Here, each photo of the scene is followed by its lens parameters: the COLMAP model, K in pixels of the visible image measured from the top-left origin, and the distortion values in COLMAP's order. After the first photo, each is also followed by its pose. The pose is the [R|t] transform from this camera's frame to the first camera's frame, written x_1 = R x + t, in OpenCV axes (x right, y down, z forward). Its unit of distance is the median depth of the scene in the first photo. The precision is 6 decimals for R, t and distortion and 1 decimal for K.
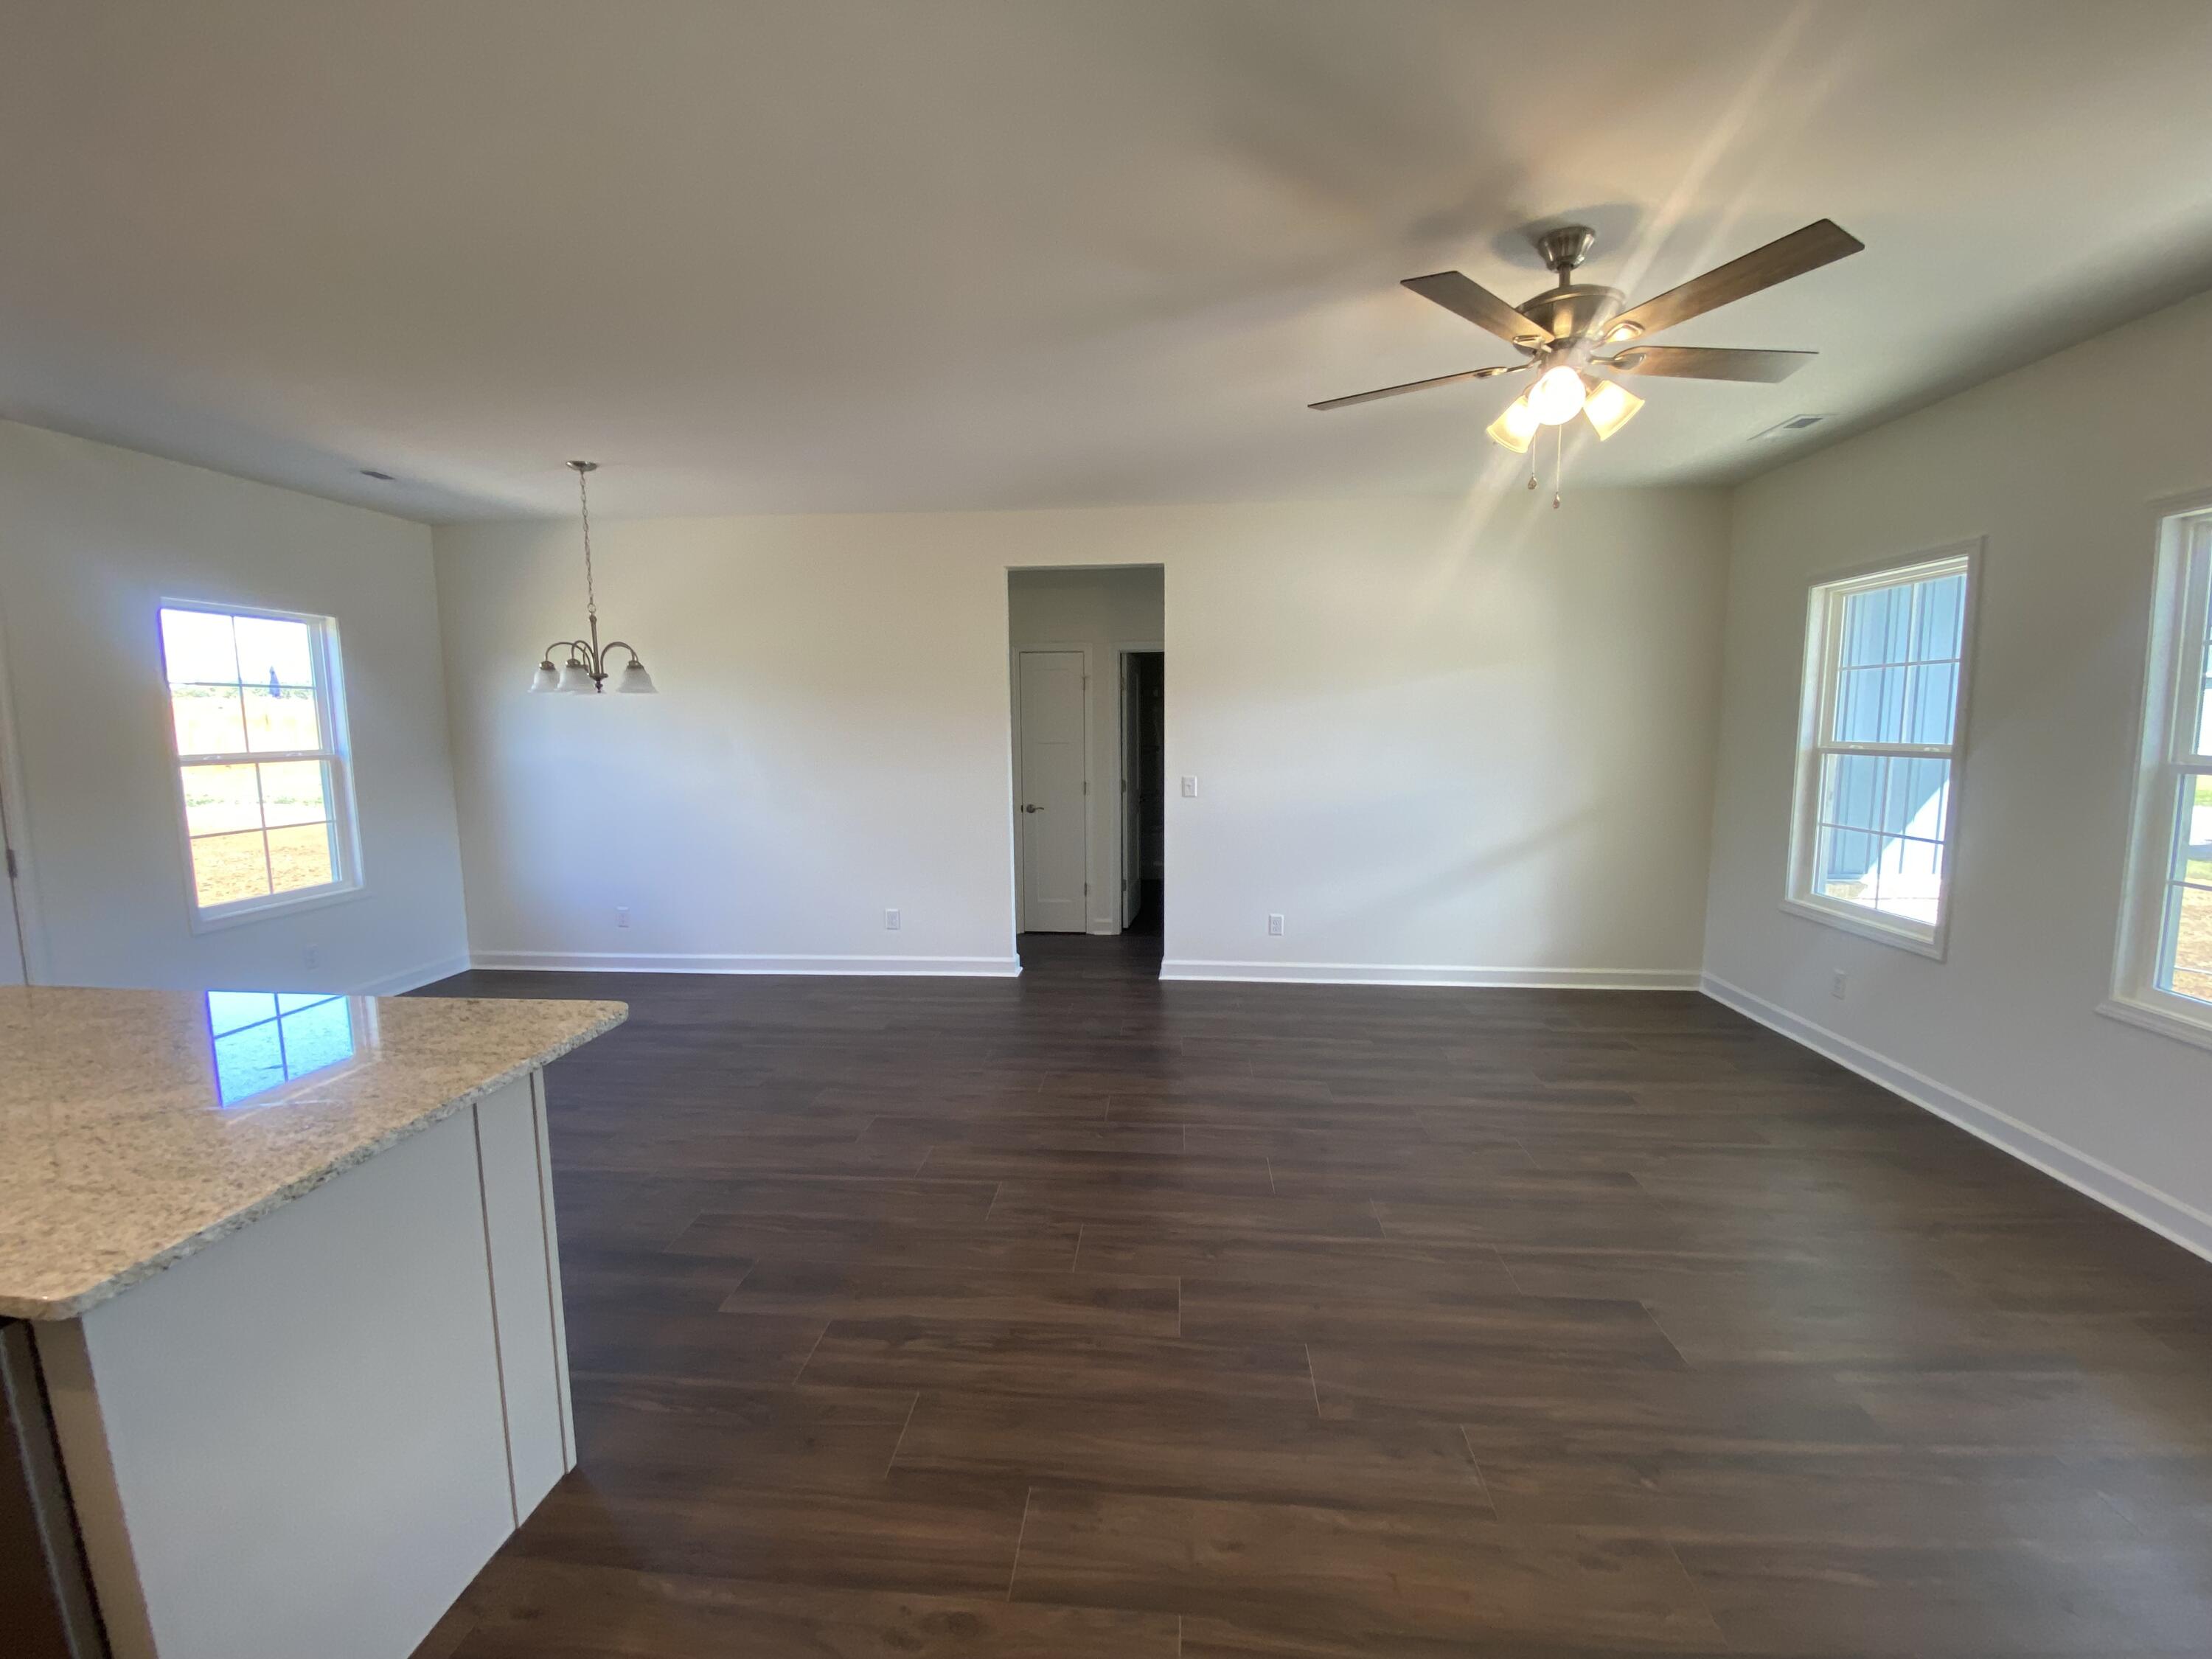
lens RADIAL K [[900.3, 0, 1106.0], [0, 900.3, 829.5], [0, 0, 1]] dist [0.021489, -0.017380]
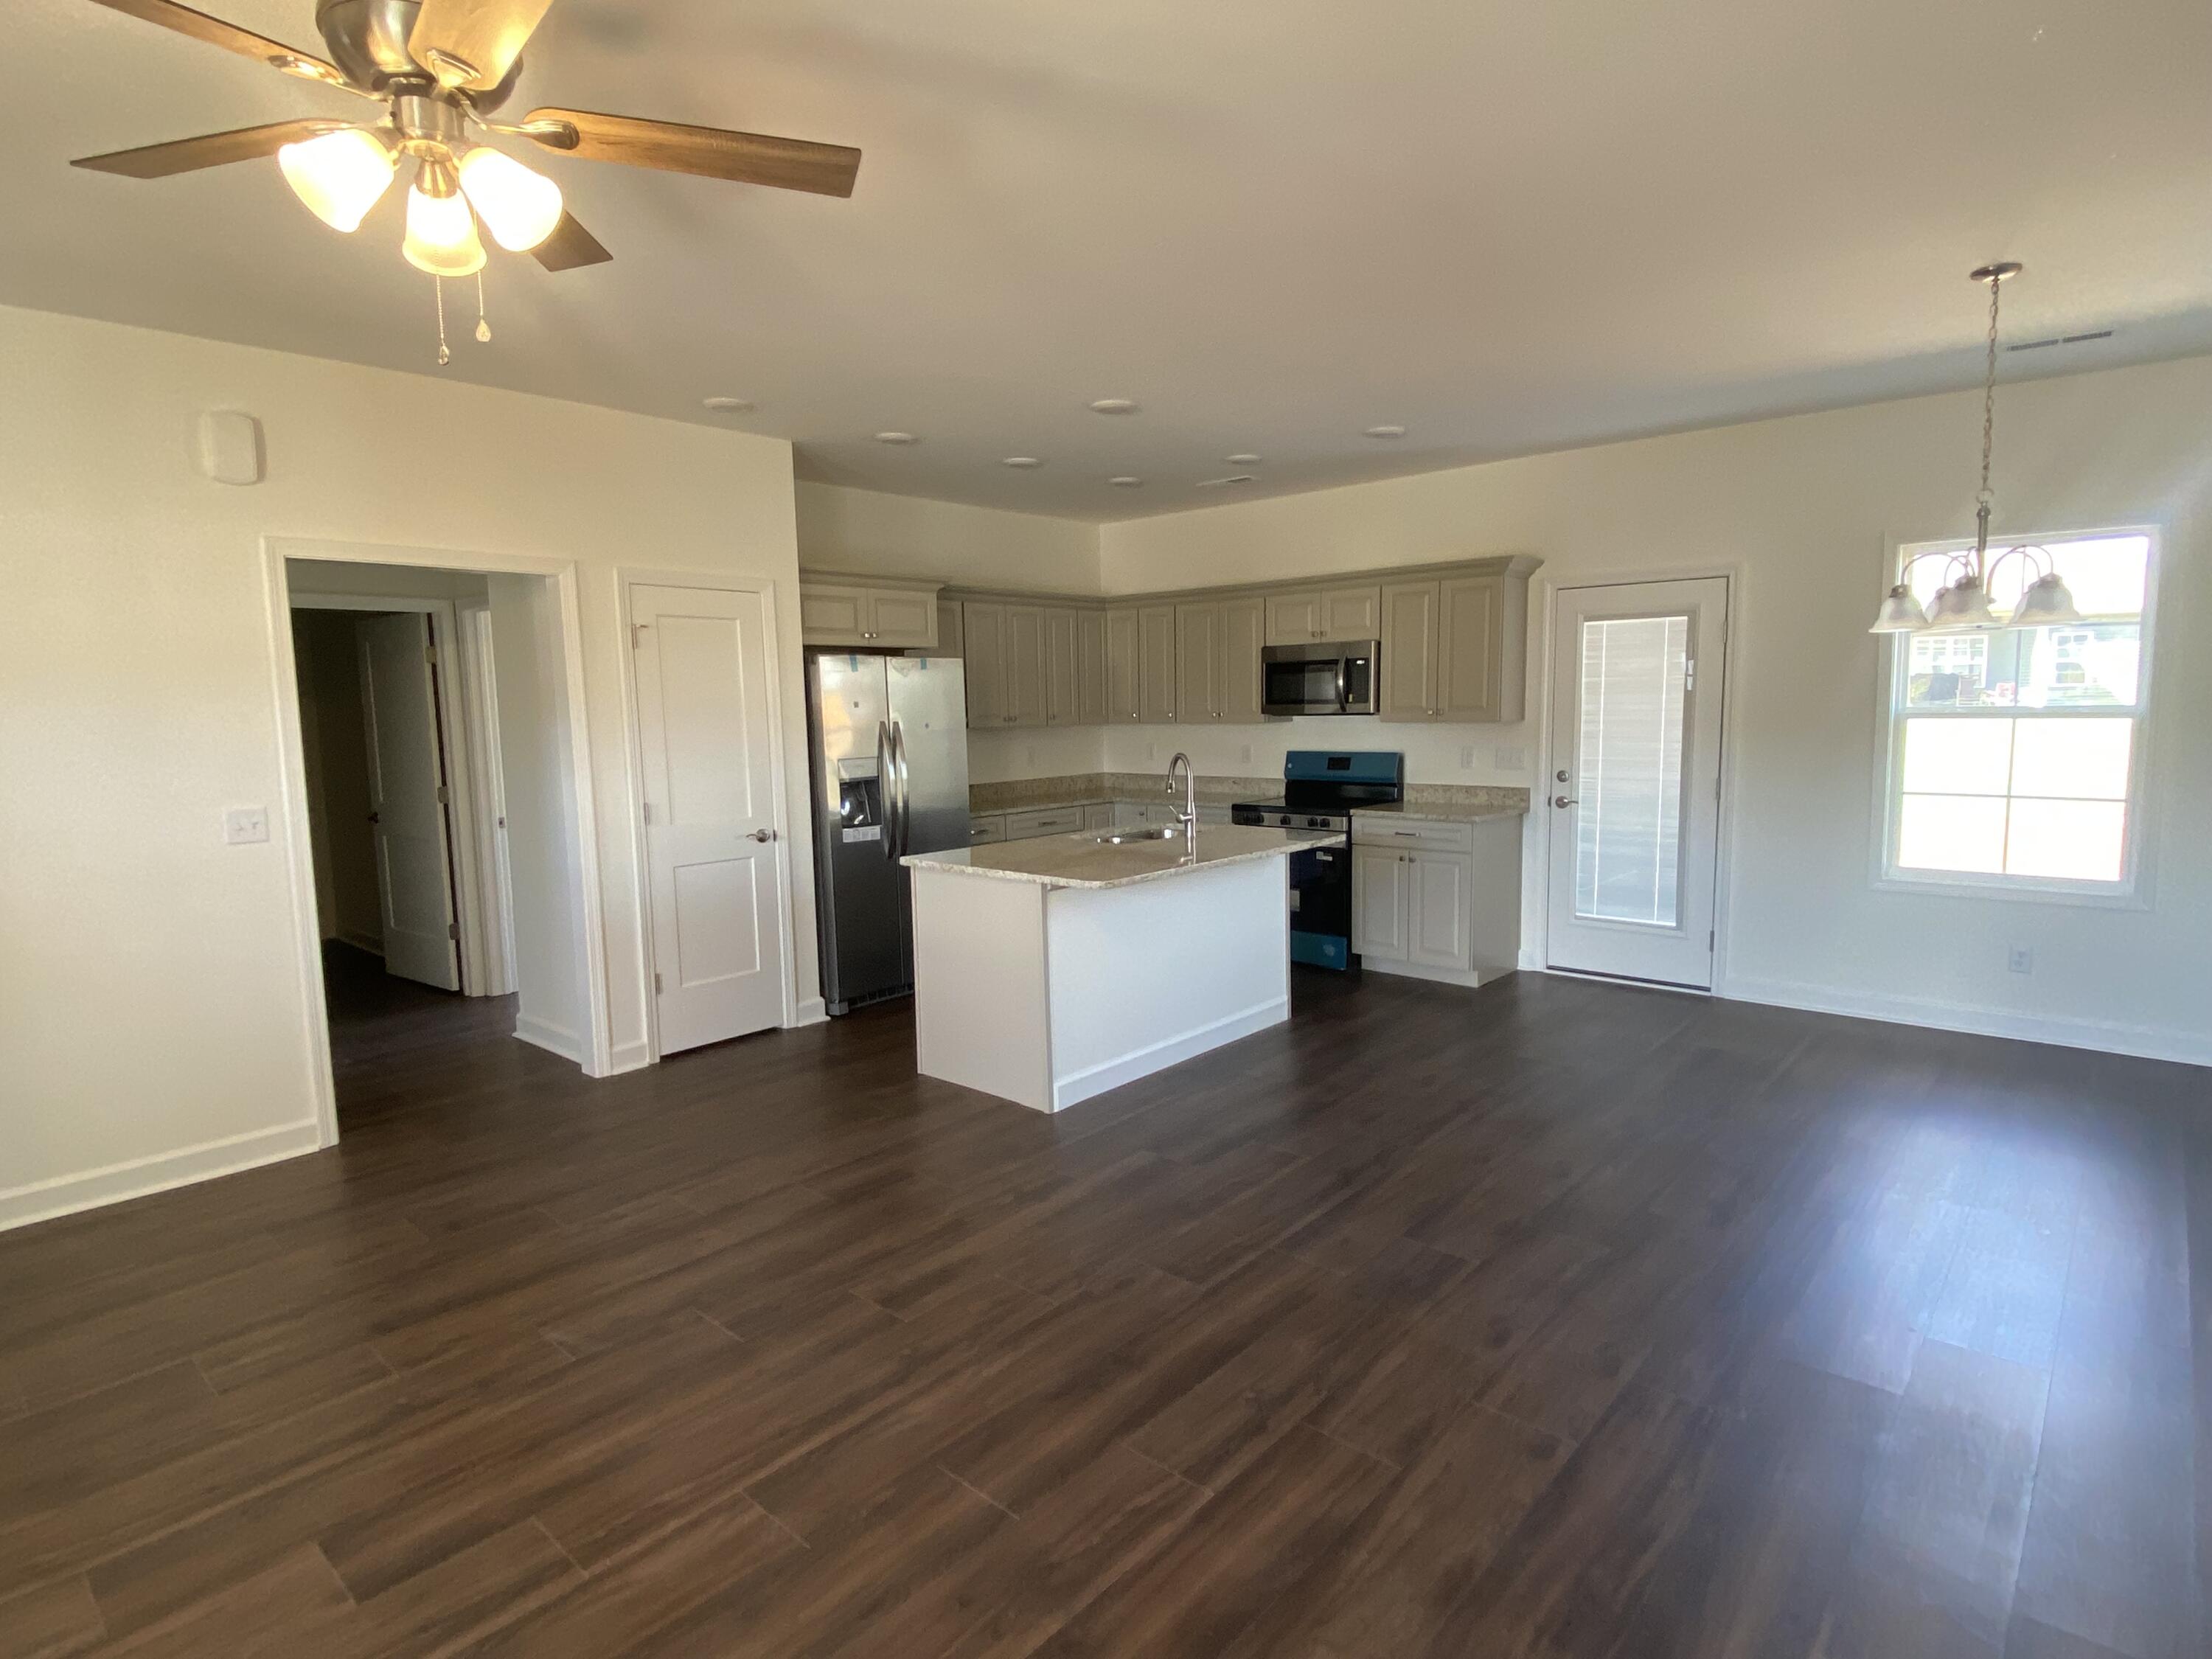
lens RADIAL K [[1163.1, 0, 1101.4], [0, 1163.1, 824.9], [0, 0, 1]] dist [0.077418, -0.087587]
pose [[-0.599750, 0.109227, -0.792697, 0.758023], [-0.069052, 0.979880, 0.187264, -0.200642], [0.797202, 0.167049, -0.580141, 1.577299]]
